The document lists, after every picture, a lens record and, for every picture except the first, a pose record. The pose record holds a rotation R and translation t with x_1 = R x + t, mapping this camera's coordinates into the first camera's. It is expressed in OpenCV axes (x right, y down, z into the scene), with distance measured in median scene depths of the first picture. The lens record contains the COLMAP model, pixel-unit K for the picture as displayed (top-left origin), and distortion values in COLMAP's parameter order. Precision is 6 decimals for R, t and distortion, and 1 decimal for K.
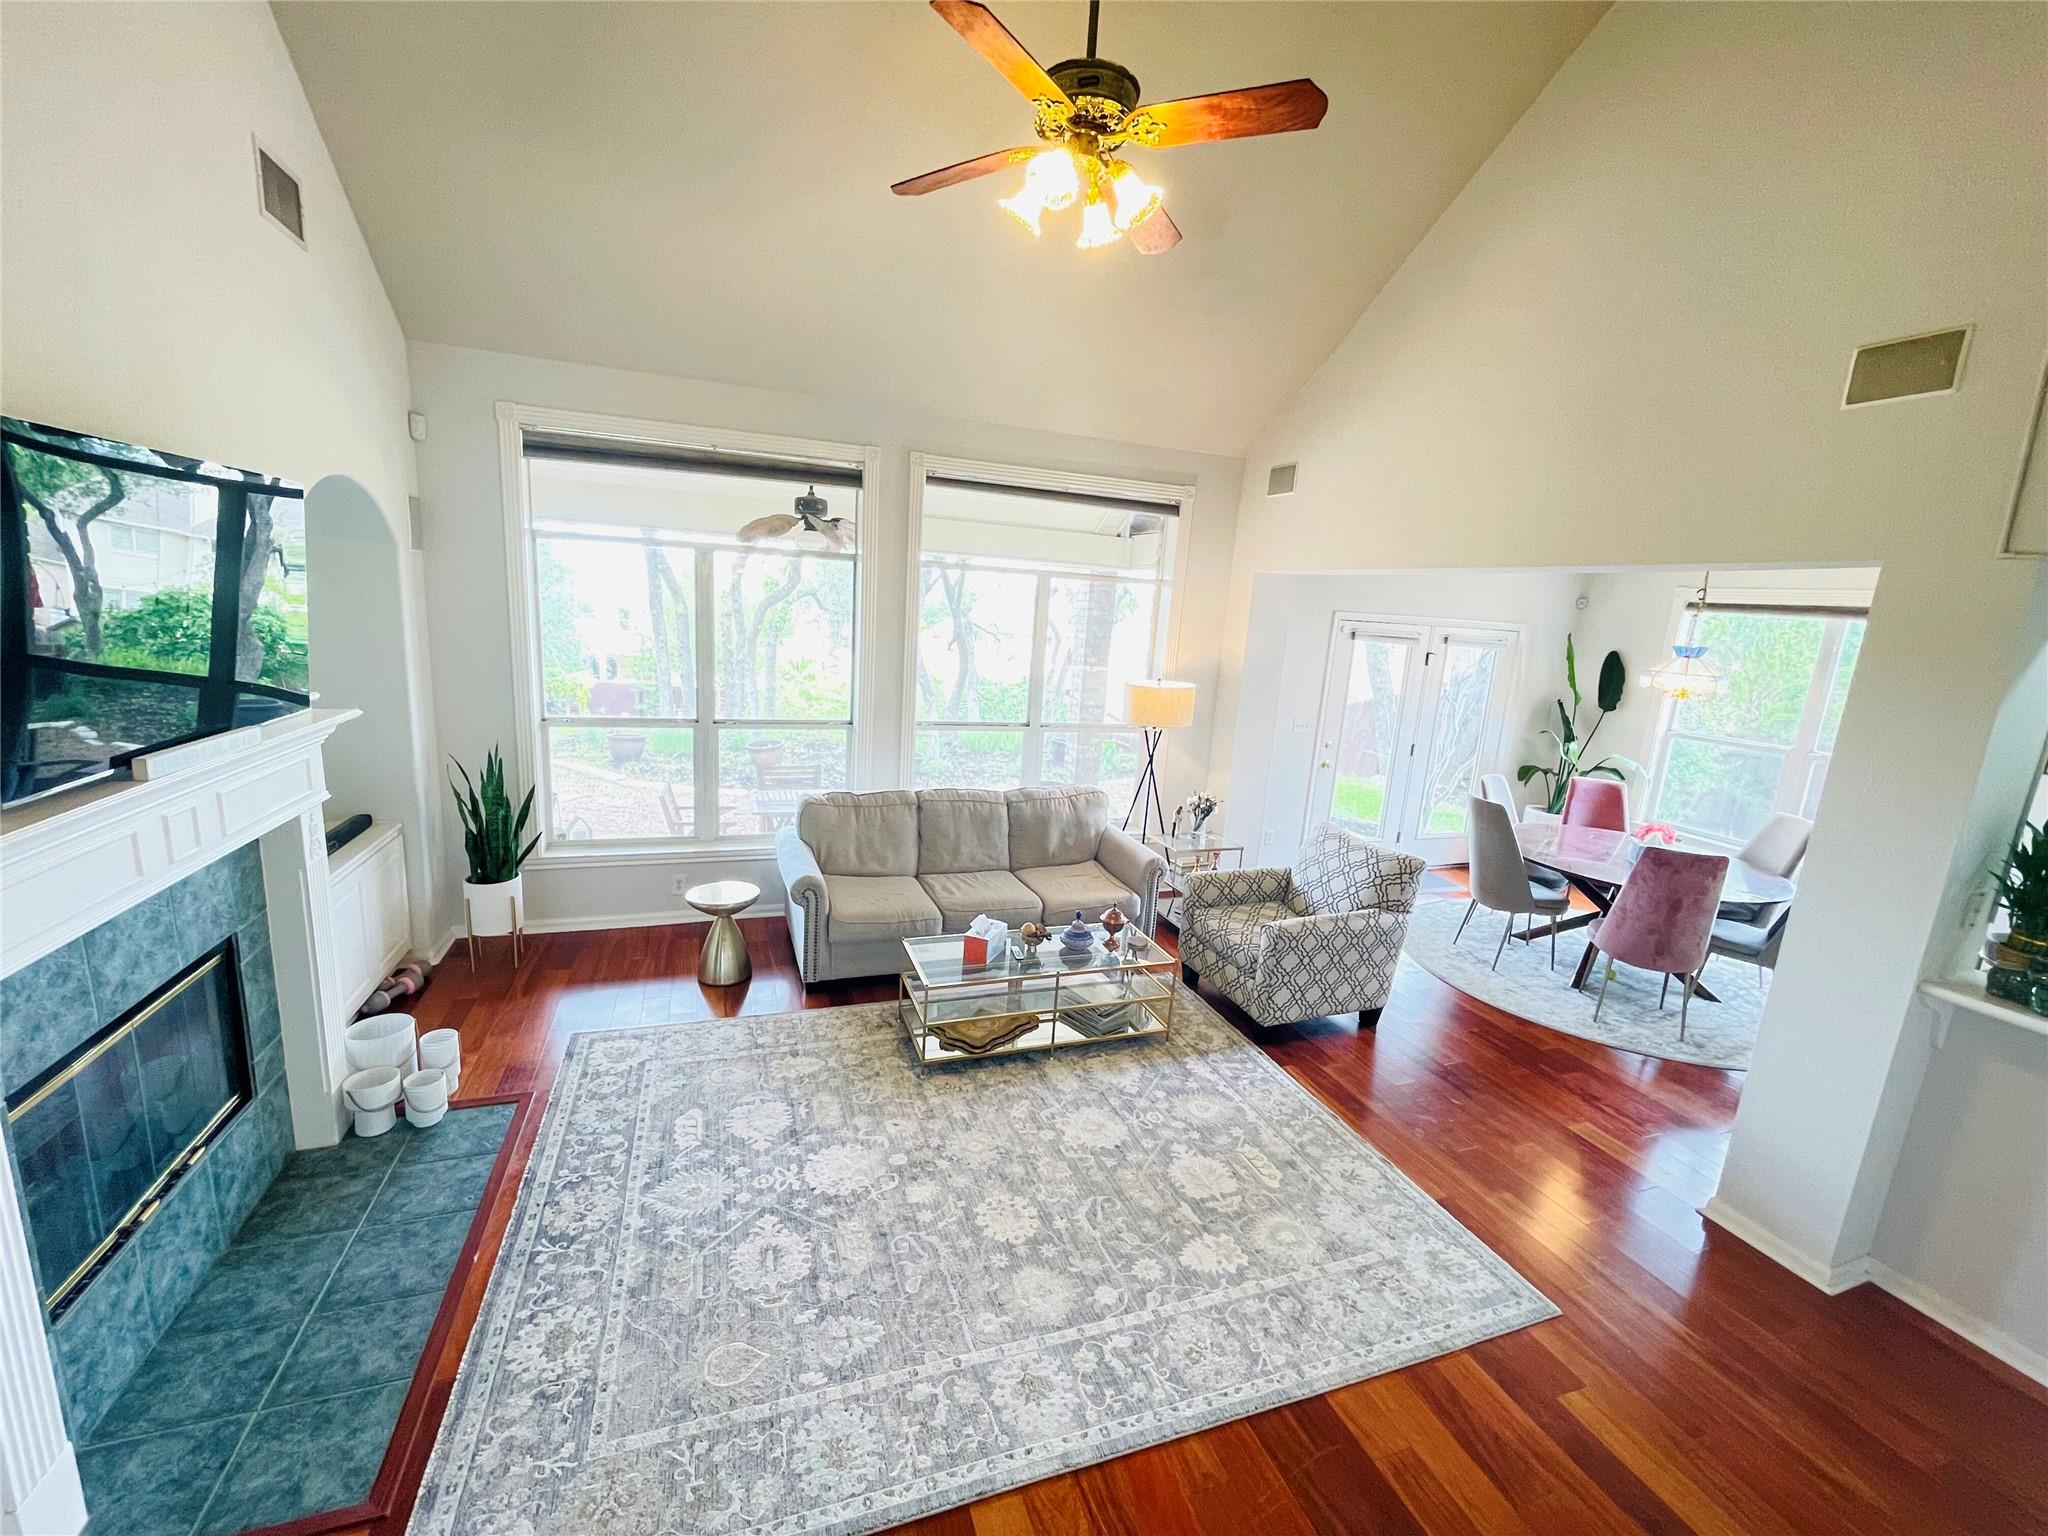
lens RADIAL K [[825.1, 0, 1022.0], [0, 825.1, 773.2], [0, 0, 1]] dist [-0.017681, 0.006549]
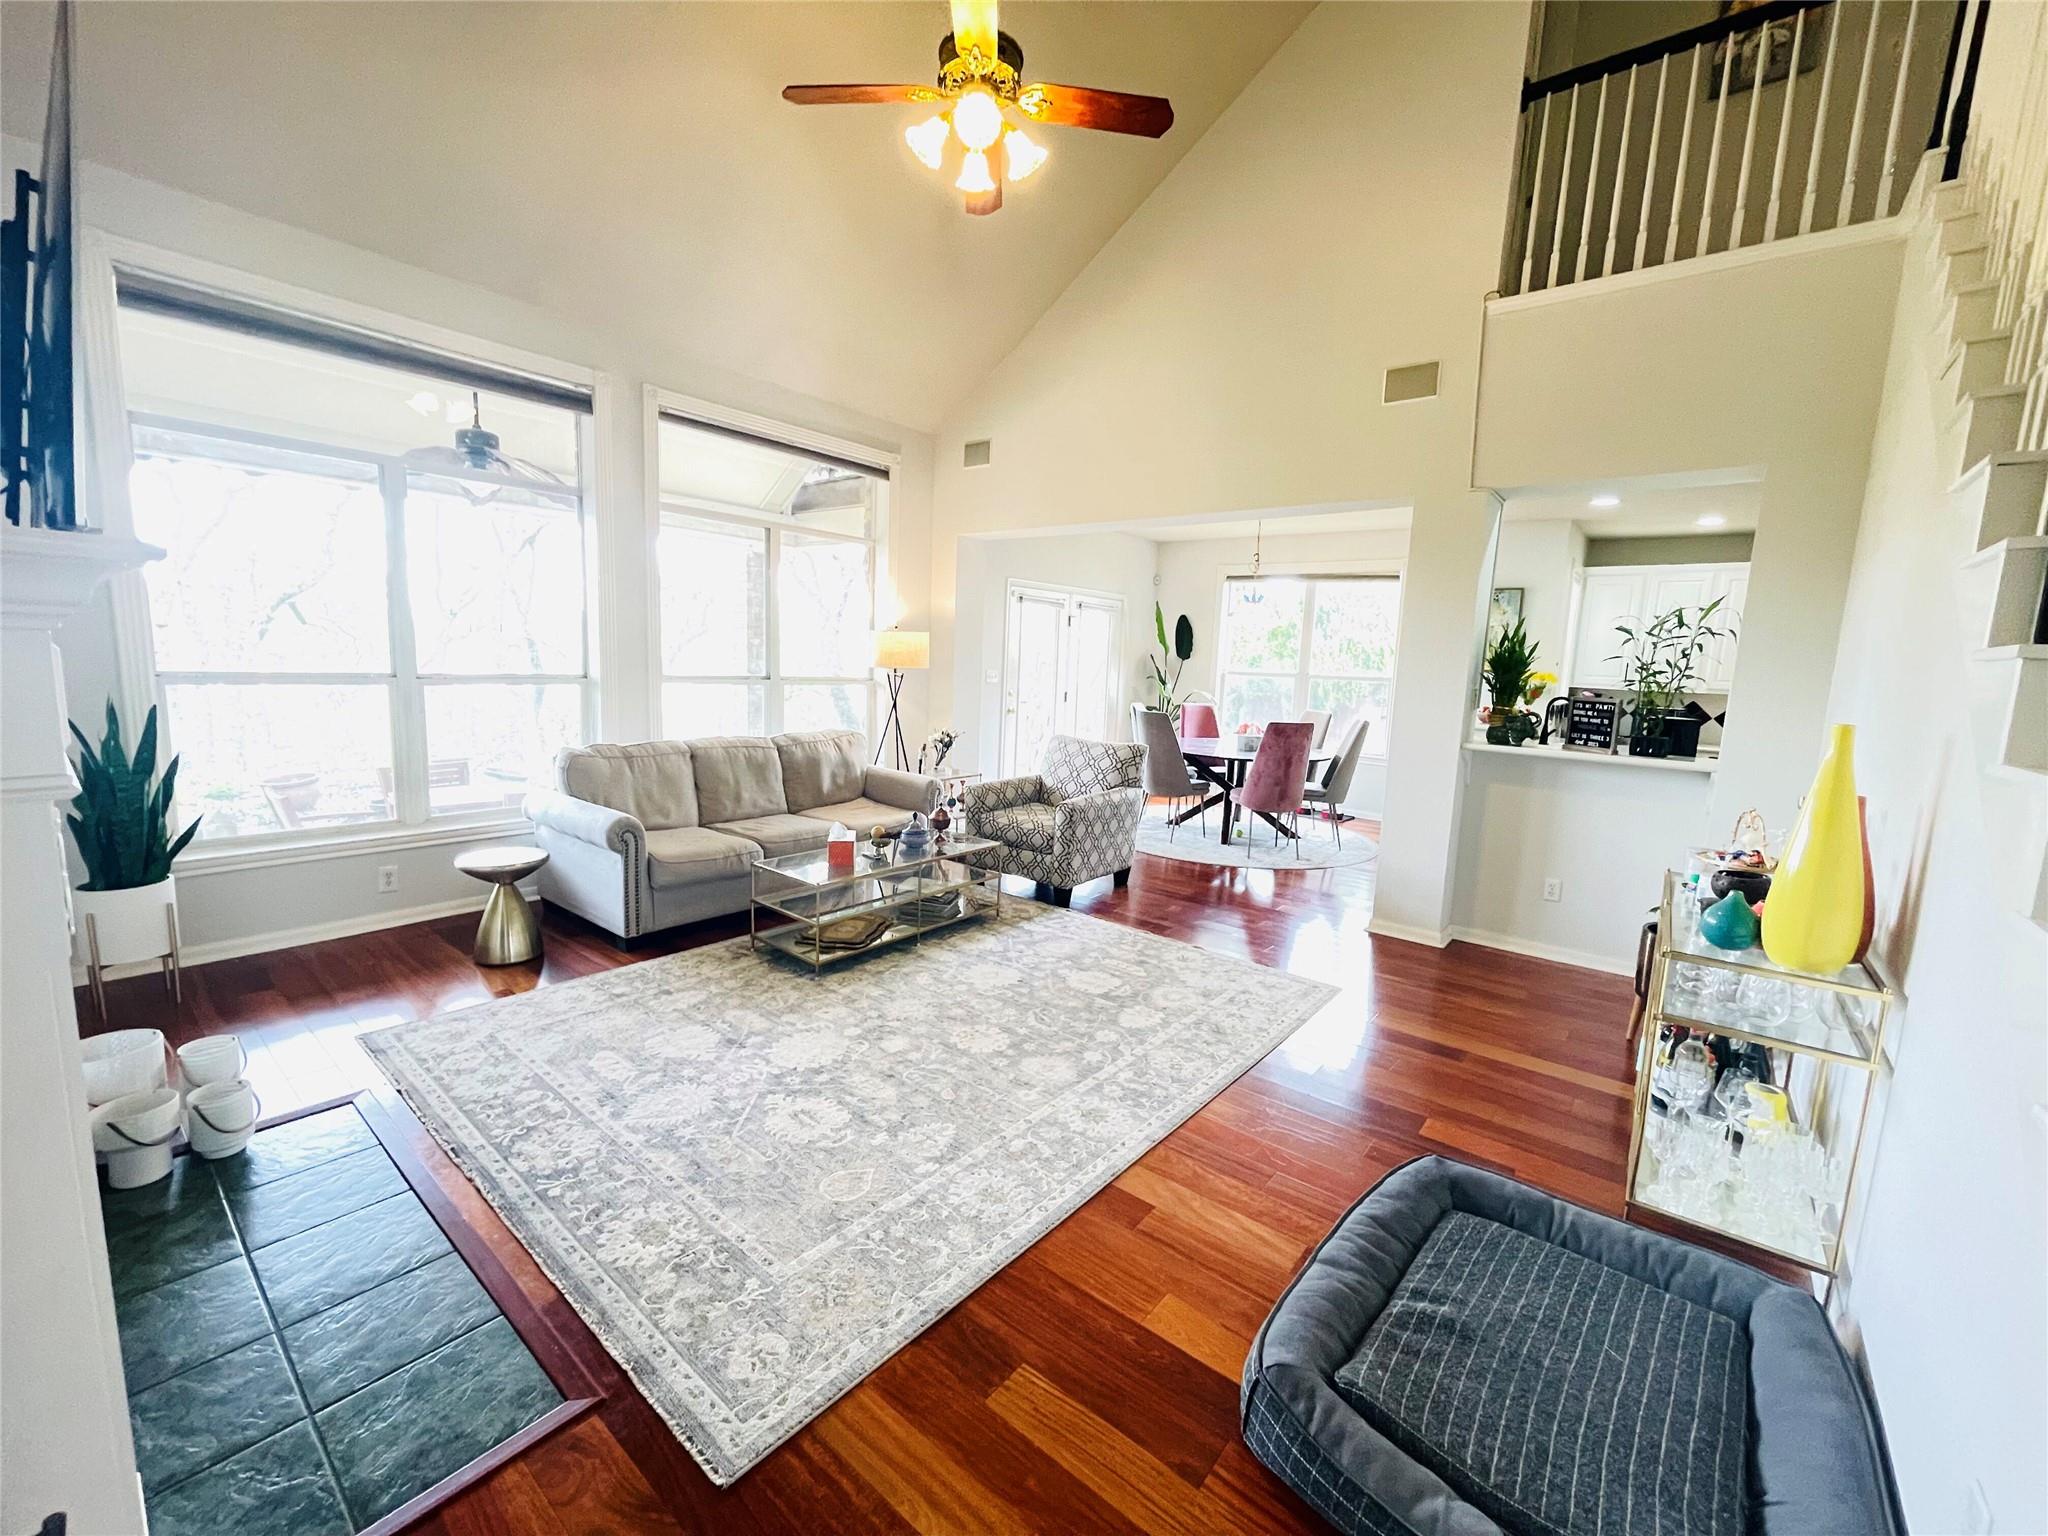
lens RADIAL K [[816.4, 0, 1021.3], [0, 816.4, 775.1], [0, 0, 1]] dist [-0.006941, -0.000050]
pose [[0.858283, -0.102998, 0.502735, -0.314652], [0.119872, 0.992789, -0.001250, 0.125787], [-0.498981, 0.061337, 0.864440, -0.002182]]
